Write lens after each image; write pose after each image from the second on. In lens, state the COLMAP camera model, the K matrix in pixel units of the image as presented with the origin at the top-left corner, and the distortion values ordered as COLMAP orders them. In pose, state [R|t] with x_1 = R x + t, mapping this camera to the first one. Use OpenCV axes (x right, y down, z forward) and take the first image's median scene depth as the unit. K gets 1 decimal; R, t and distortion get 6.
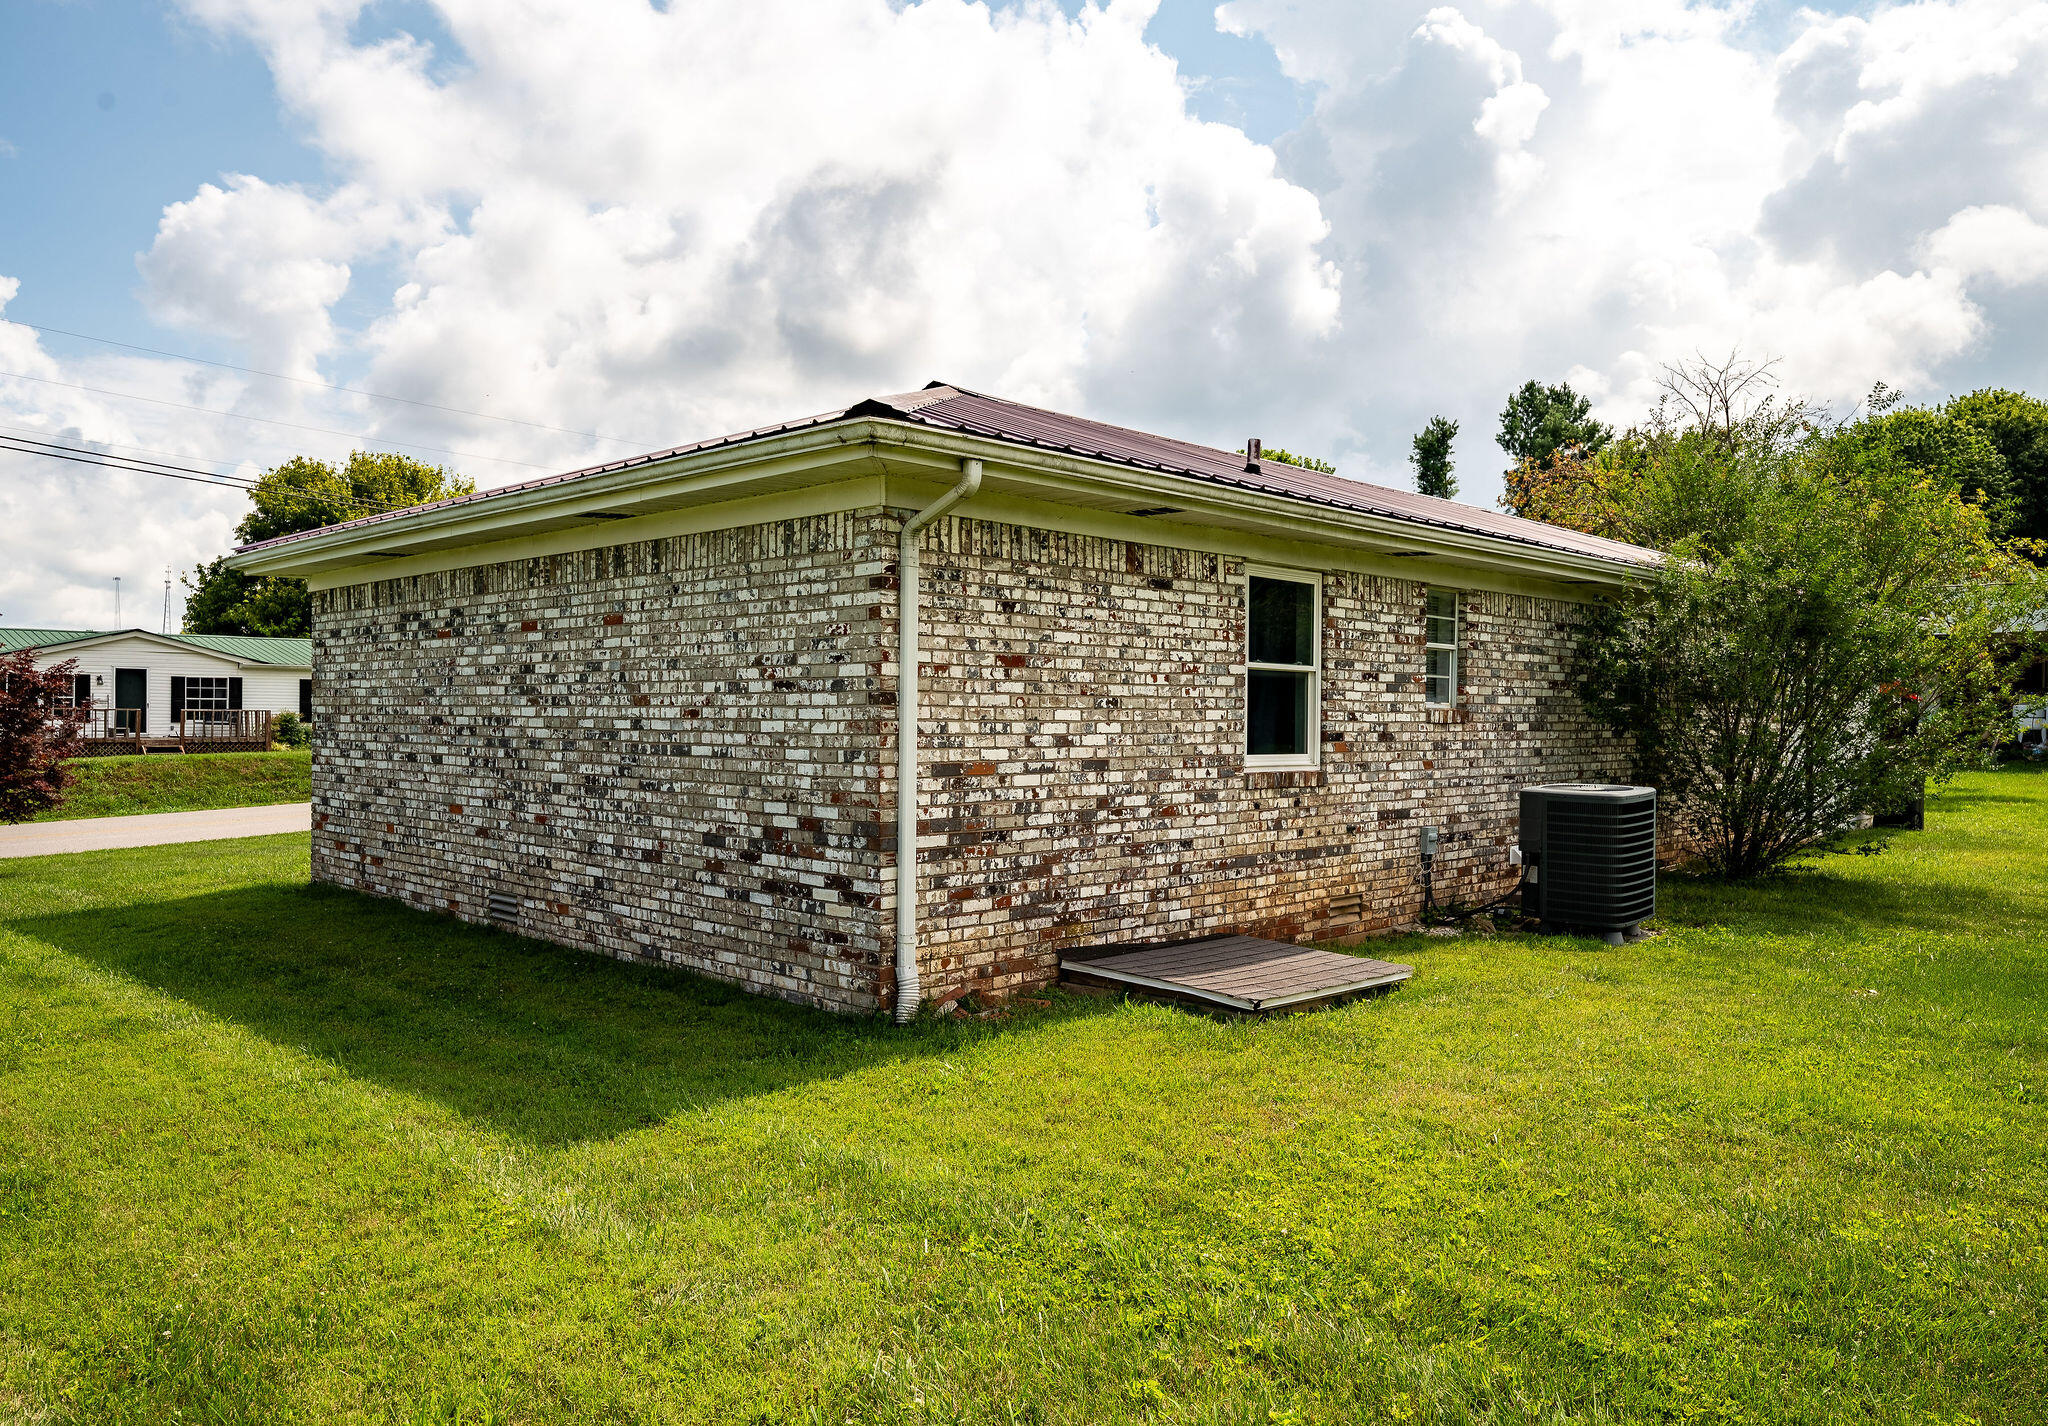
lens RADIAL K [[1440.6, 0, 1024.0], [0, 1440.6, 713.0], [0, 0, 1]] dist [-0.005177, -0.000104]
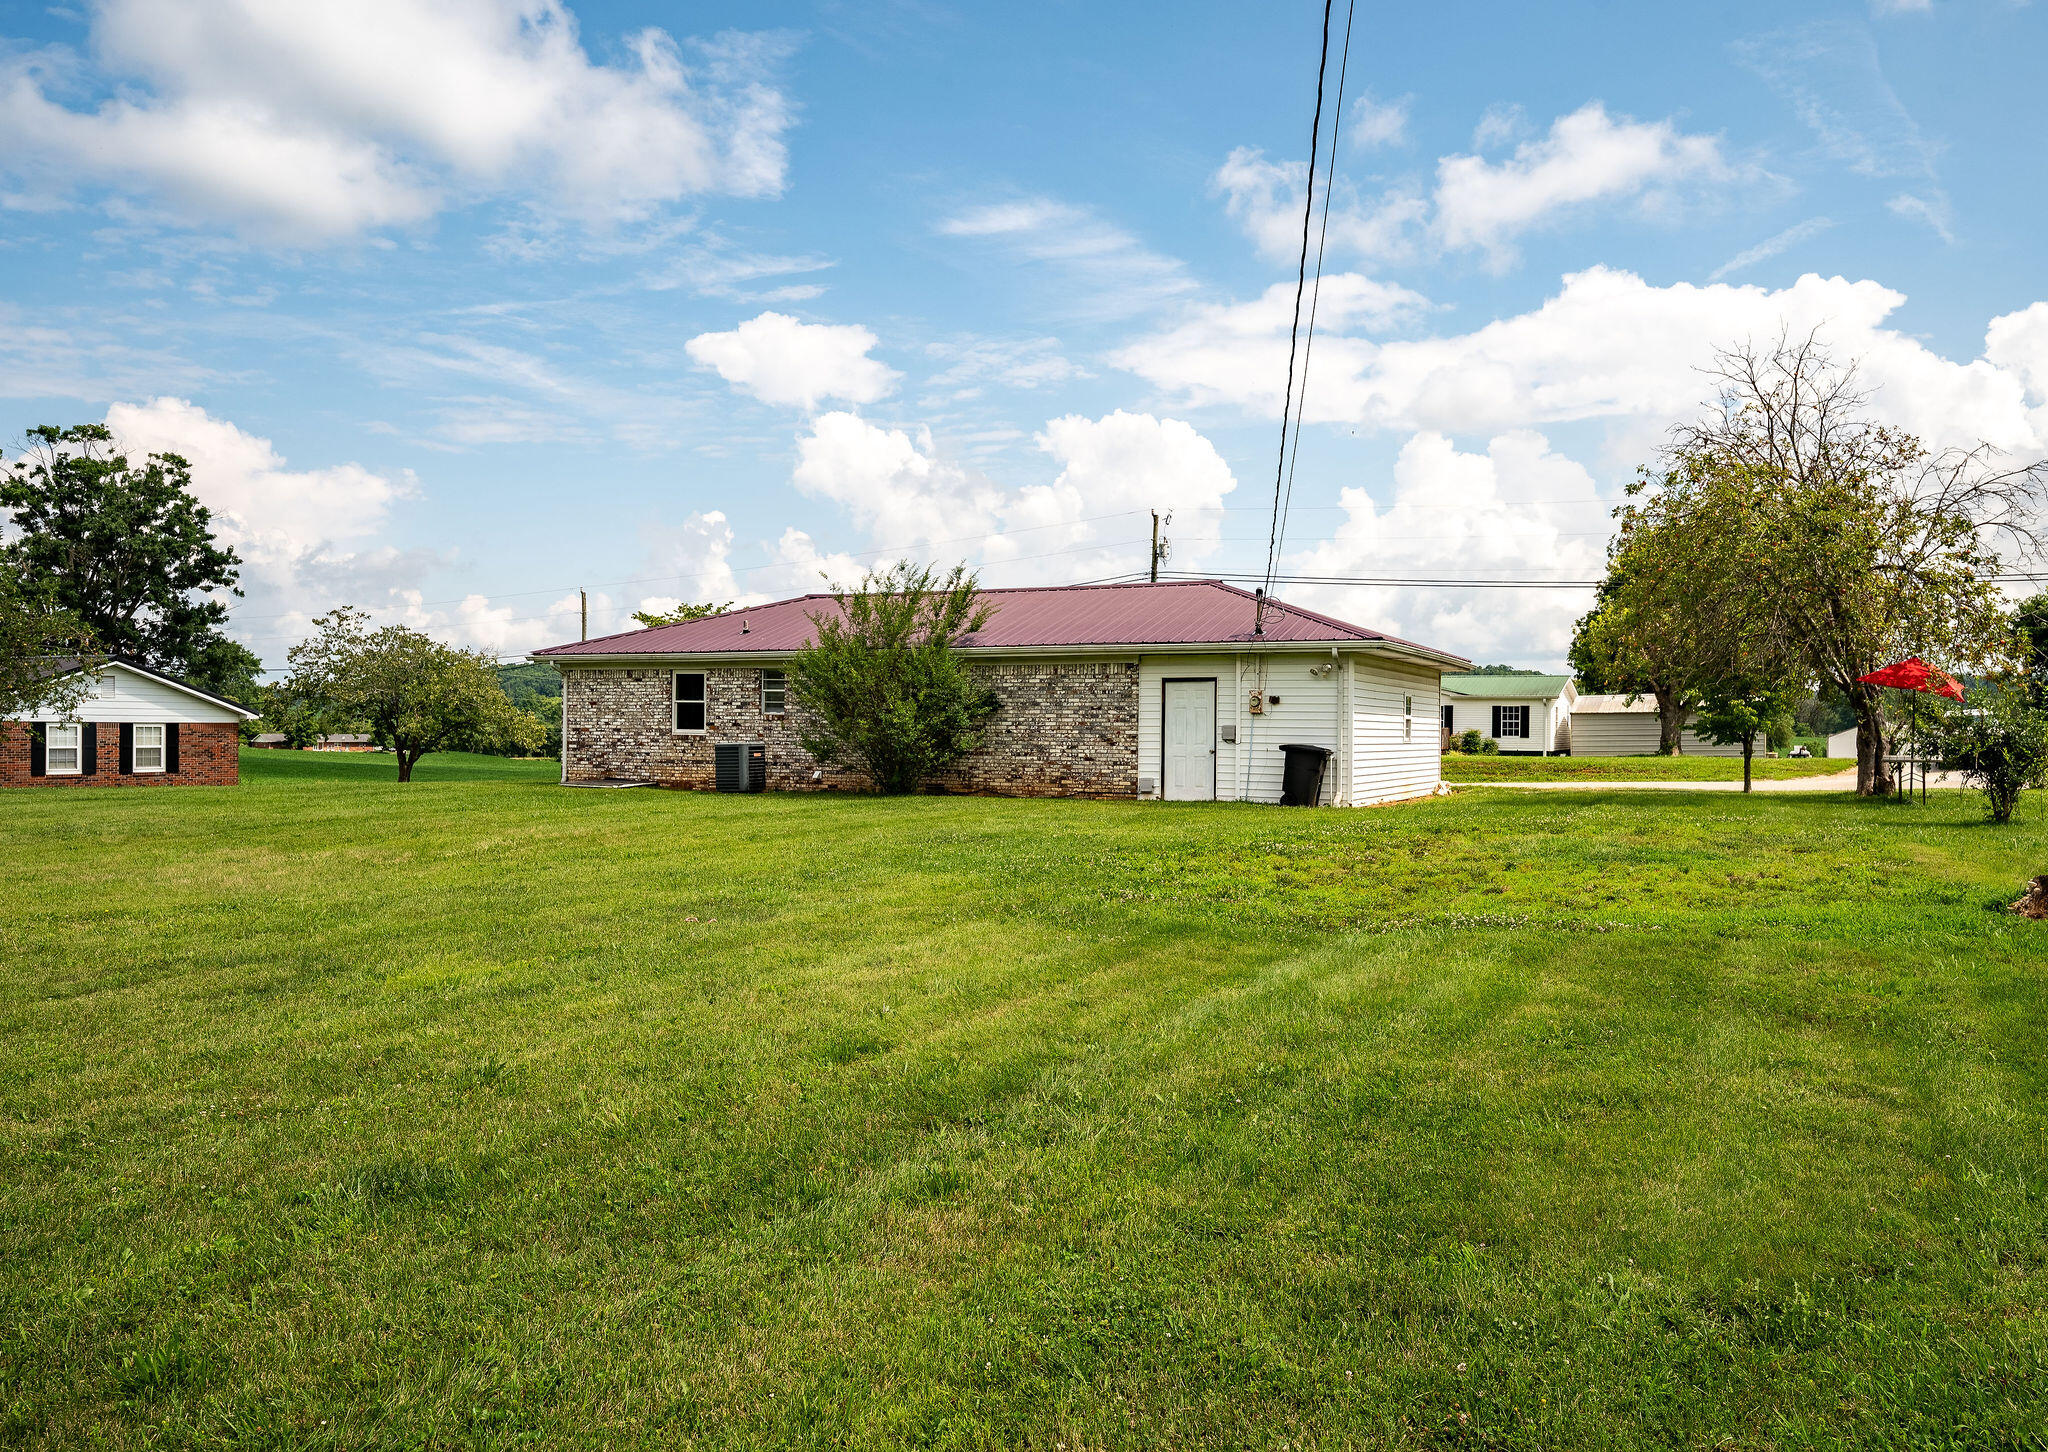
lens RADIAL K [[1478.7, 0, 1012.3], [0, 1478.7, 720.9], [0, 0, 1]] dist [-0.002644, 0.005026]
pose [[0.308126, -0.007530, -0.951316, 3.492753], [-0.006035, 0.999933, -0.009870, 0.038018], [0.951326, 0.008783, 0.308060, 0.683543]]
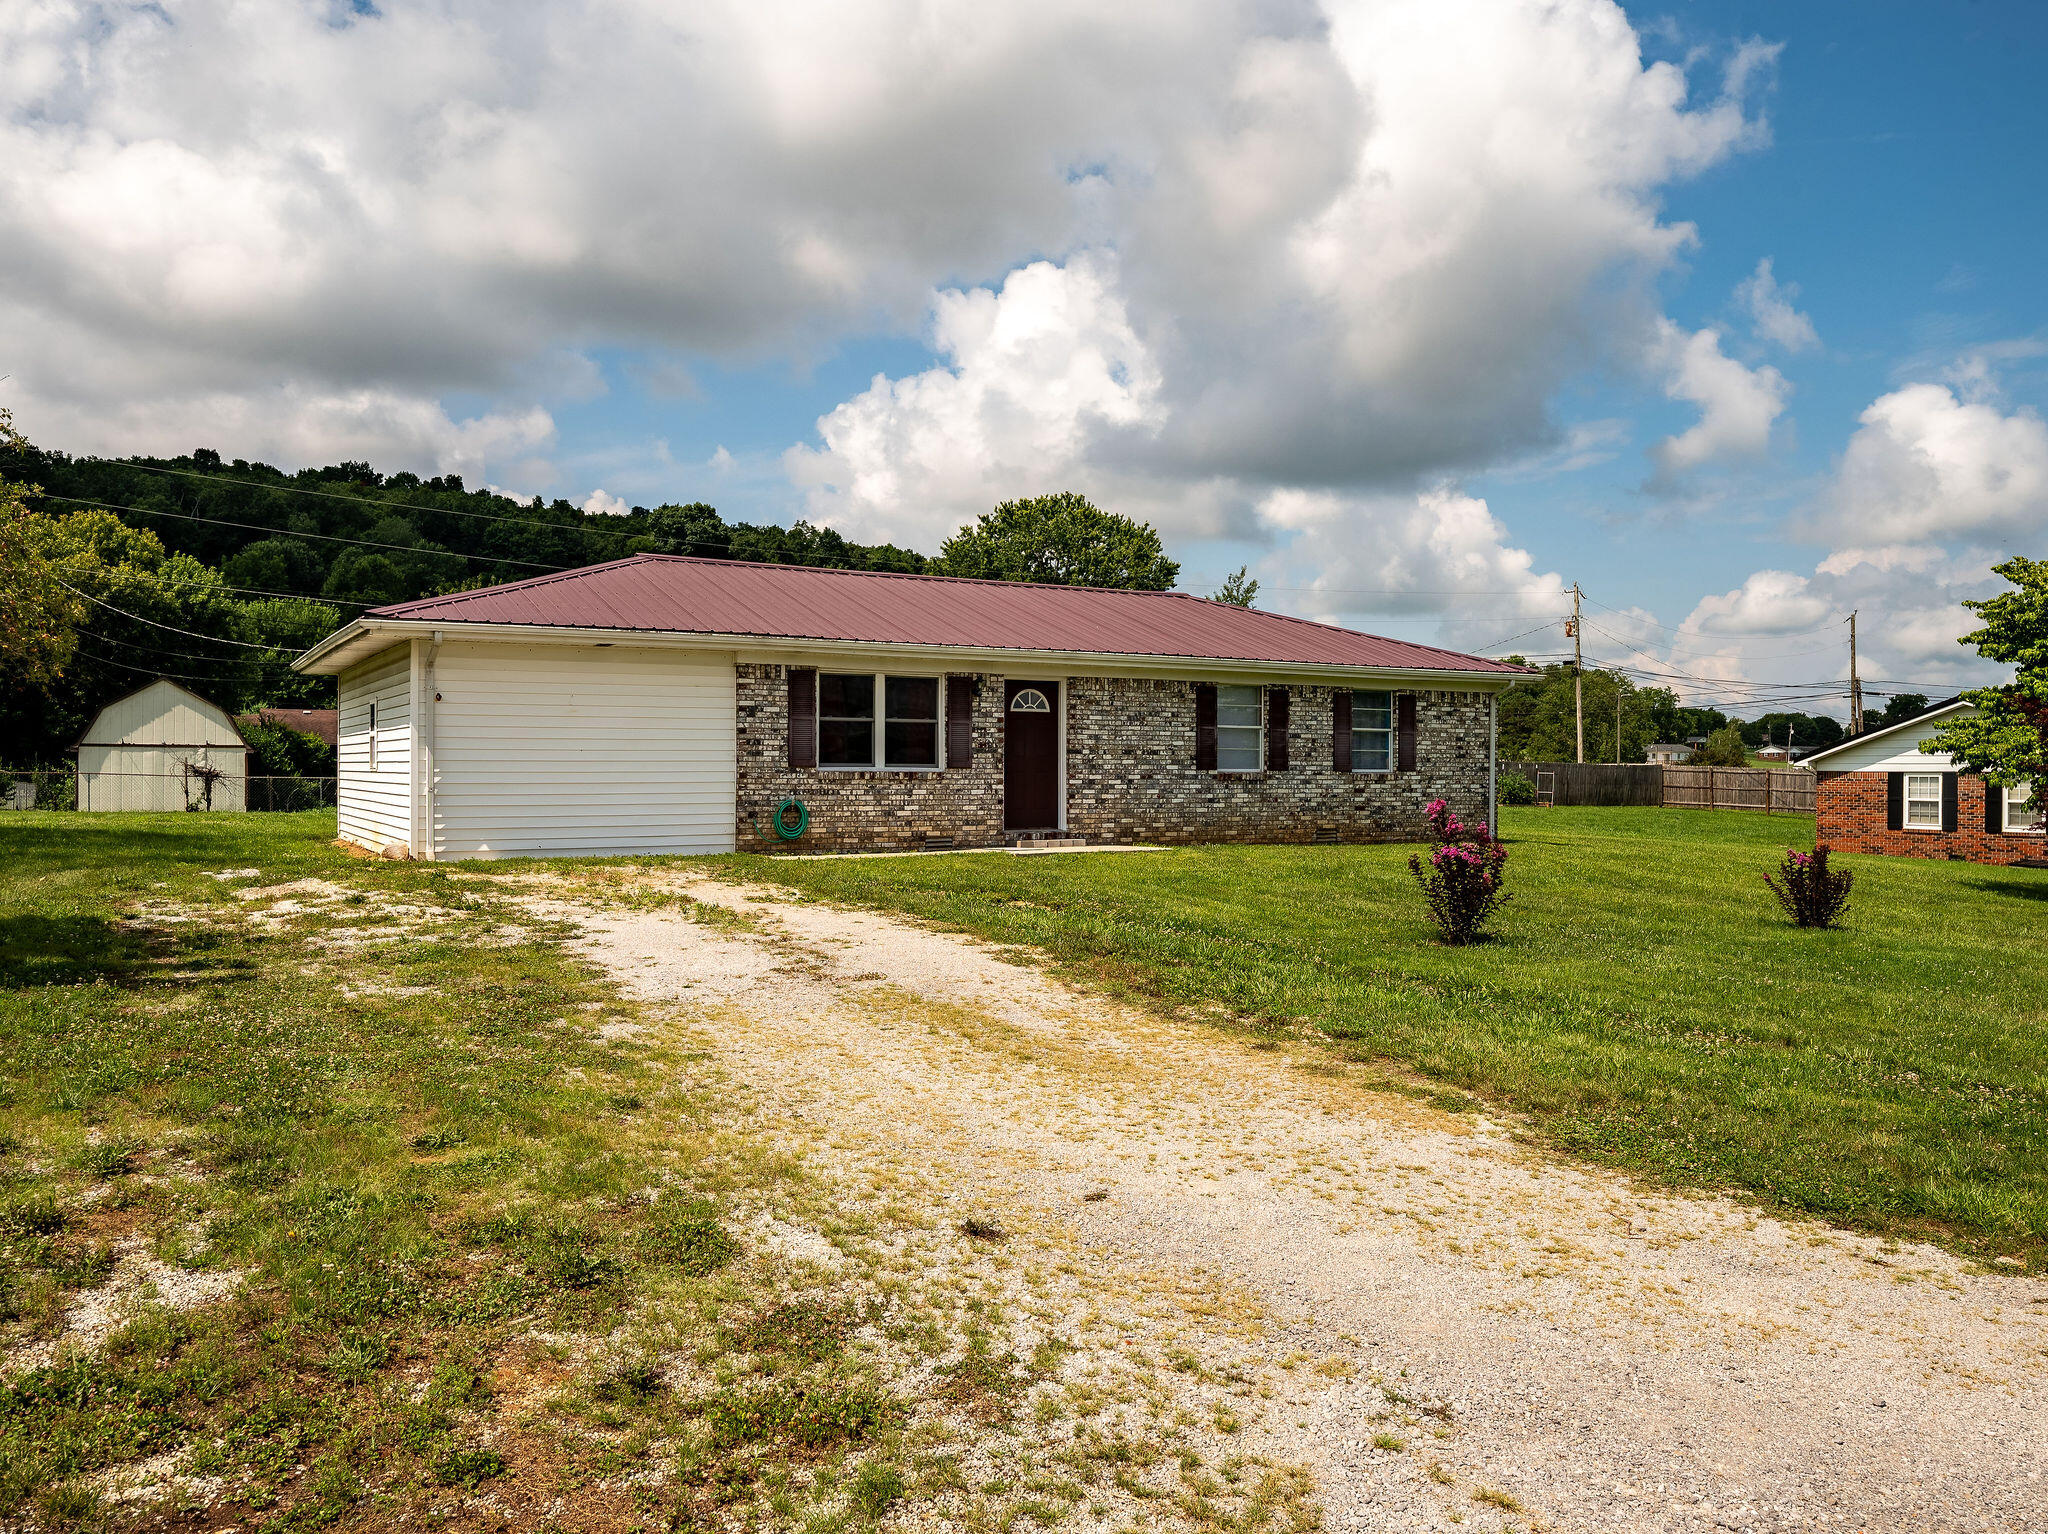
lens RADIAL K [[1517.2, 0, 1024.0], [0, 1517.2, 767.0], [0, 0, 1]] dist [0.003860, -0.001815]
pose [[-0.965287, -0.008602, 0.261051, -0.543490], [-0.009954, 0.999943, -0.003858, 0.042183], [-0.261003, -0.006322, -0.965317, 4.191138]]
